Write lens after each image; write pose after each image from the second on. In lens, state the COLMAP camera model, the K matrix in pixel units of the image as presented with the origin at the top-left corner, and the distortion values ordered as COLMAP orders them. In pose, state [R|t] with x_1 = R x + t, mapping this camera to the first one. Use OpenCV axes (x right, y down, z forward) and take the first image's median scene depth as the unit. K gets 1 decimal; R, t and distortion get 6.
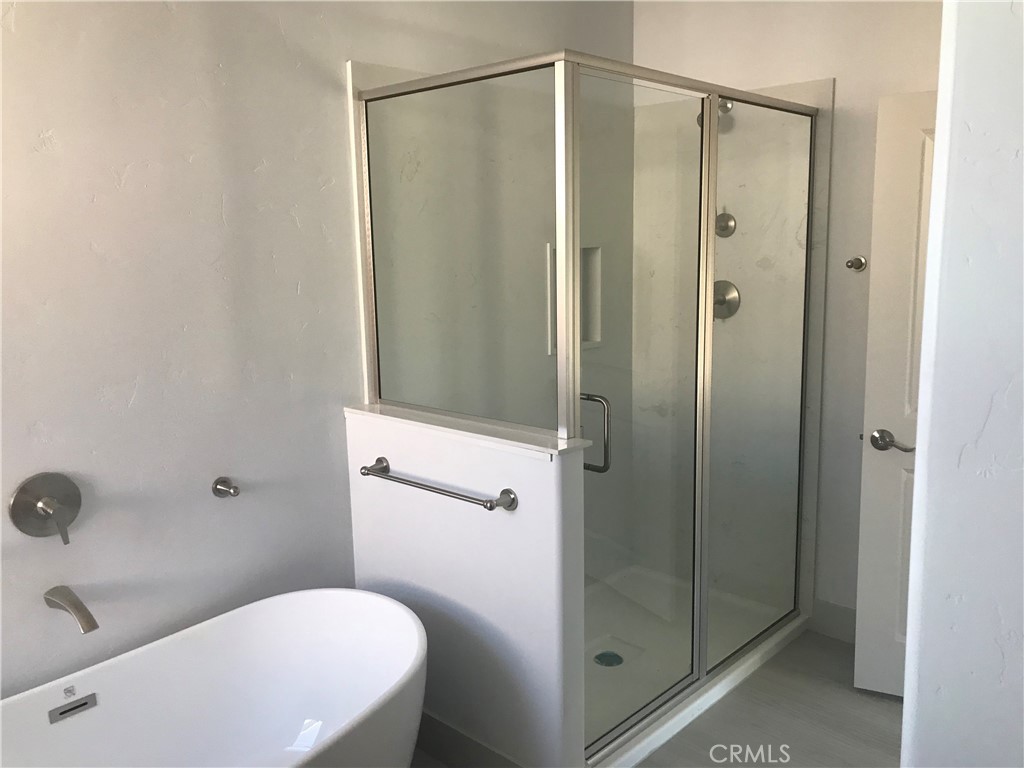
lens RADIAL K [[840.7, 0, 513.5], [0, 840.7, 362.9], [0, 0, 1]] dist [0.006771, 0.002544]
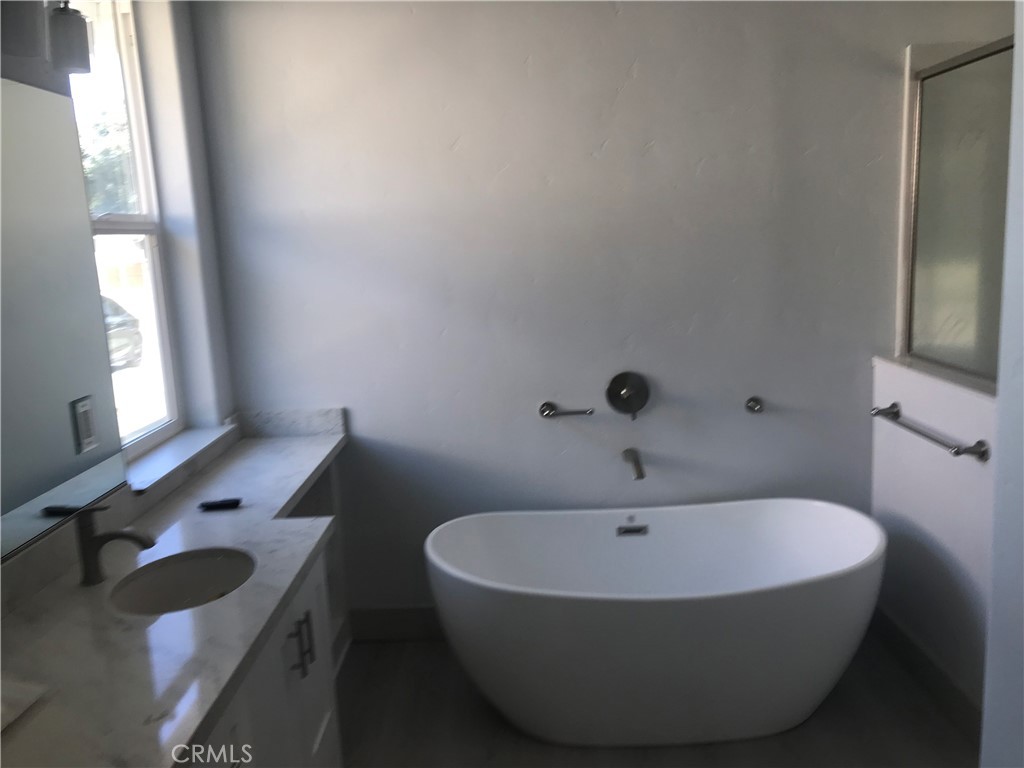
lens RADIAL K [[840.7, 0, 513.5], [0, 840.7, 362.9], [0, 0, 1]] dist [0.006771, 0.002544]
pose [[0.673887, 0.103013, -0.731618, 0.324108], [-0.078941, 0.994603, 0.067330, 0.024738], [0.734605, 0.012382, 0.678382, -0.137400]]
